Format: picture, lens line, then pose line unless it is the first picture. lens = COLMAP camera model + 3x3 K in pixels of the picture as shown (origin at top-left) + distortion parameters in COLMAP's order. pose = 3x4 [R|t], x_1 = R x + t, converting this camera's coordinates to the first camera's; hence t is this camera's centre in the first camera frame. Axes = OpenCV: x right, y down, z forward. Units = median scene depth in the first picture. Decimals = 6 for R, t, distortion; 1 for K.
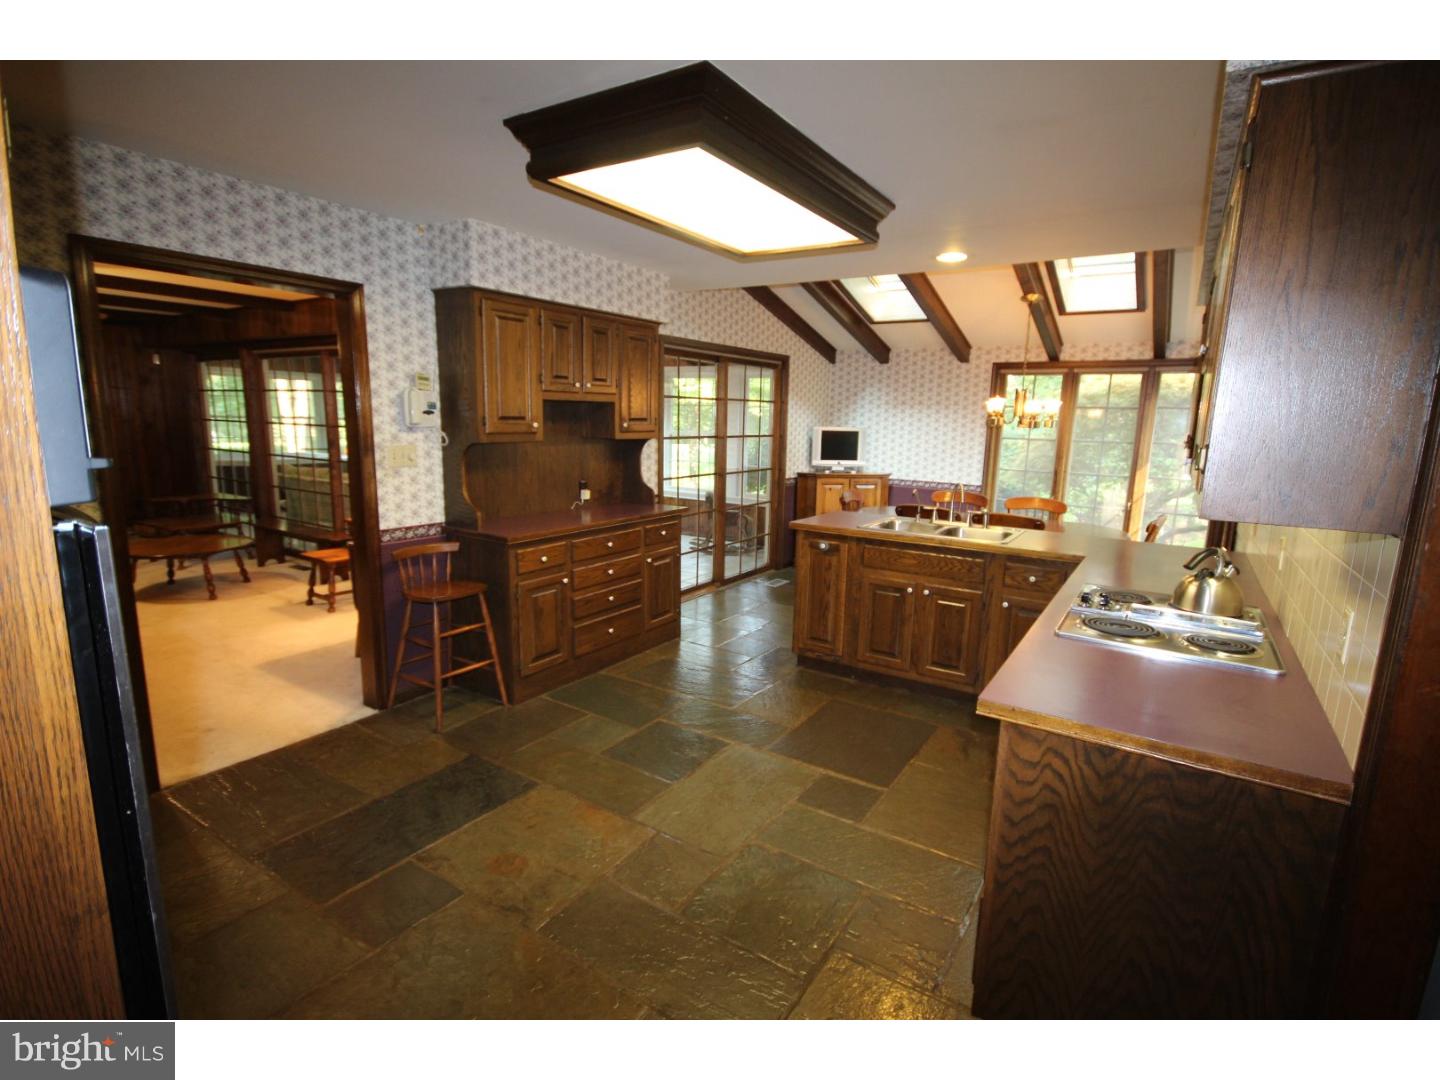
lens RADIAL K [[664.0, 0, 725.7], [0, 664.0, 535.0], [0, 0, 1]] dist [-0.003270, -0.000968]
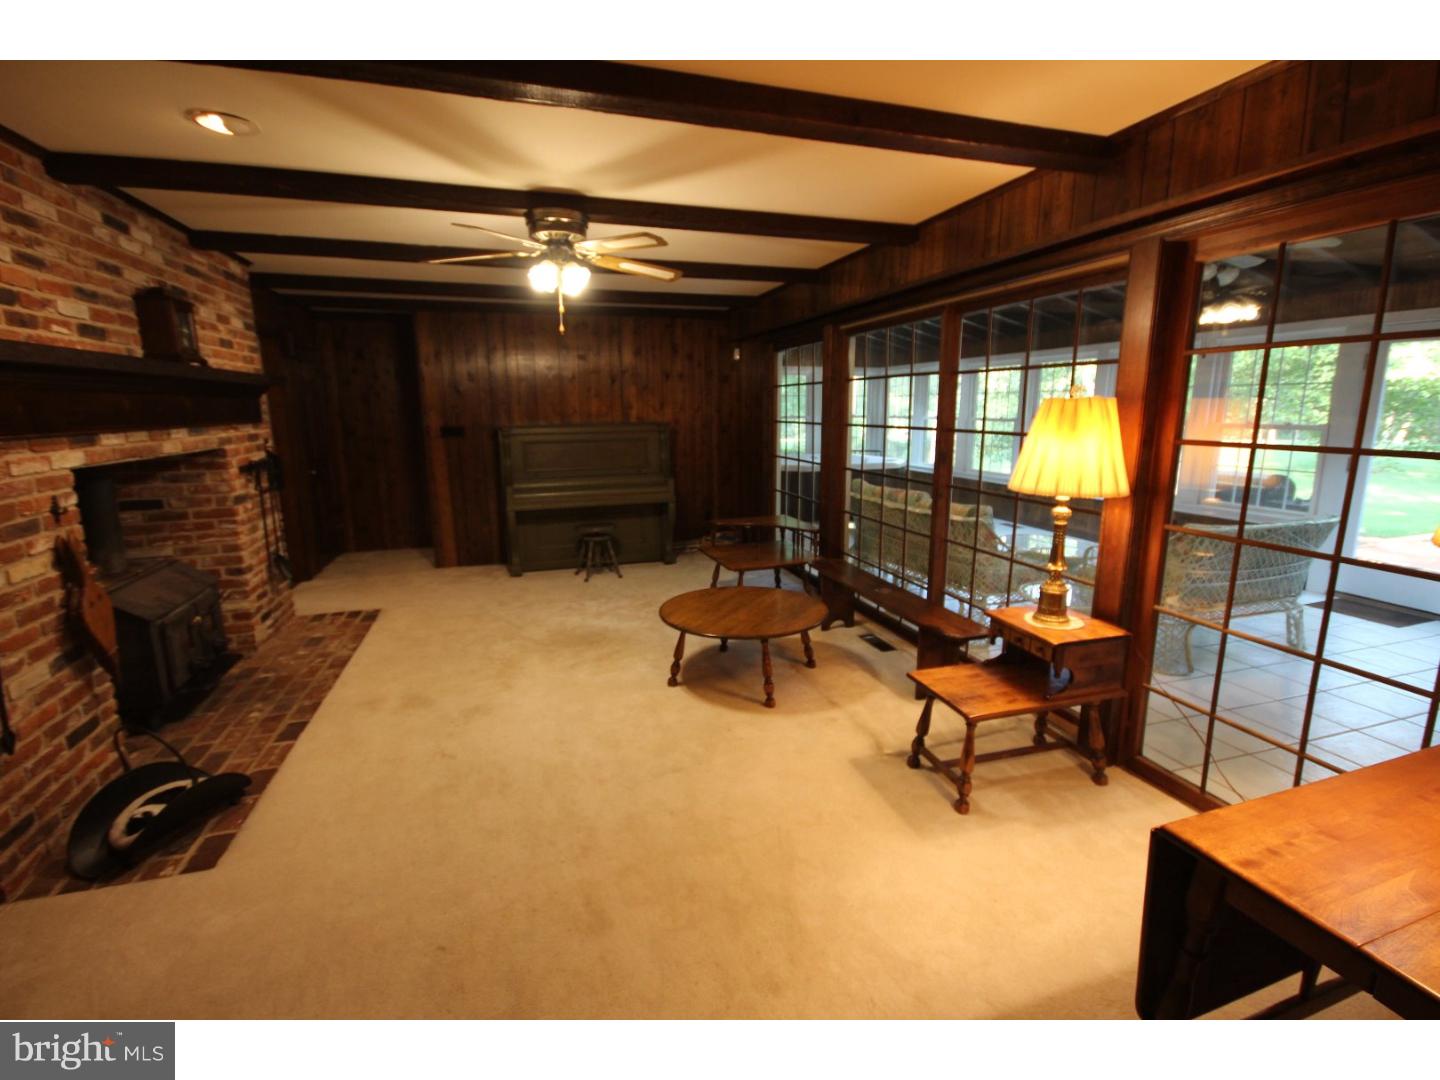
lens RADIAL K [[664.0, 0, 725.7], [0, 664.0, 535.0], [0, 0, 1]] dist [-0.003270, -0.000968]
pose [[0.752769, 0.090974, -0.651968, -0.322283], [-0.087695, 0.995436, 0.037647, -0.067532], [0.652417, 0.028835, 0.757312, 0.386582]]
